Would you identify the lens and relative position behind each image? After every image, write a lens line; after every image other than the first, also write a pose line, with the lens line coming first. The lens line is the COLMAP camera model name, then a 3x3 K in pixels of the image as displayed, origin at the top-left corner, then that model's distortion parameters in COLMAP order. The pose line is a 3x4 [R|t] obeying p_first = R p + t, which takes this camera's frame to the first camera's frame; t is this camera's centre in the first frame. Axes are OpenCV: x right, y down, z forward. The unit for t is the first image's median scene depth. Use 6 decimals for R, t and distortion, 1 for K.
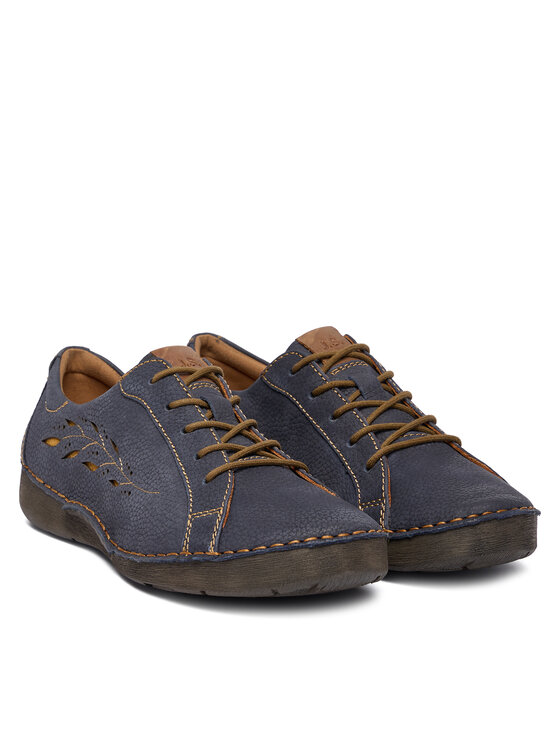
lens RADIAL K [[2087.8, 0, 280.0], [0, 2087.8, 373.0], [0, 0, 1]] dist [0.006295, 0.074442]
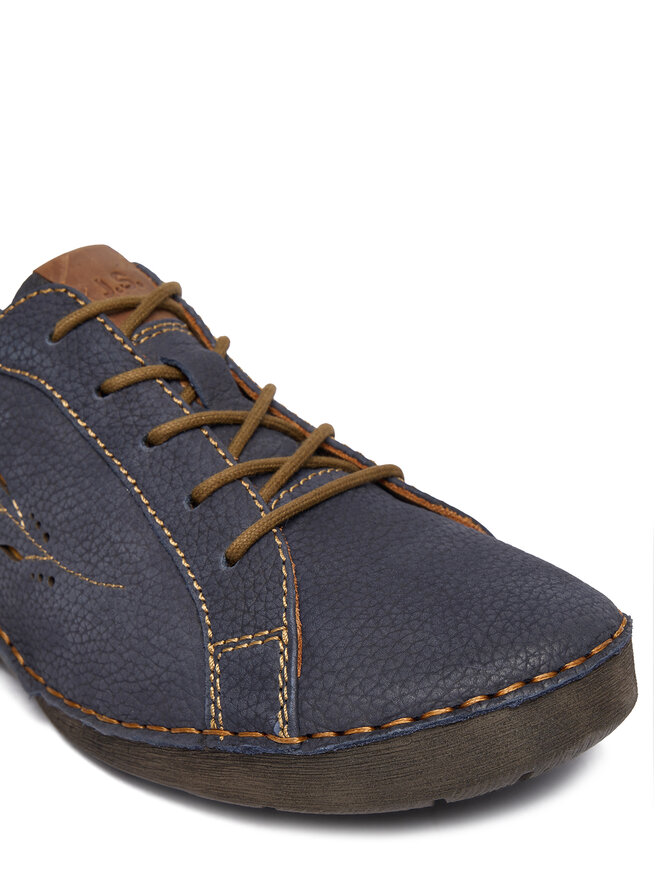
lens RADIAL K [[1399.5, 0, 330.0], [0, 1399.5, 440.0], [0, 0, 1]] dist [0.000120, -0.008867]
pose [[0.966240, -0.167114, 0.196095, -0.068431], [0.113916, 0.959776, 0.256619, -0.050213], [-0.231092, -0.225617, 0.946411, 0.688873]]
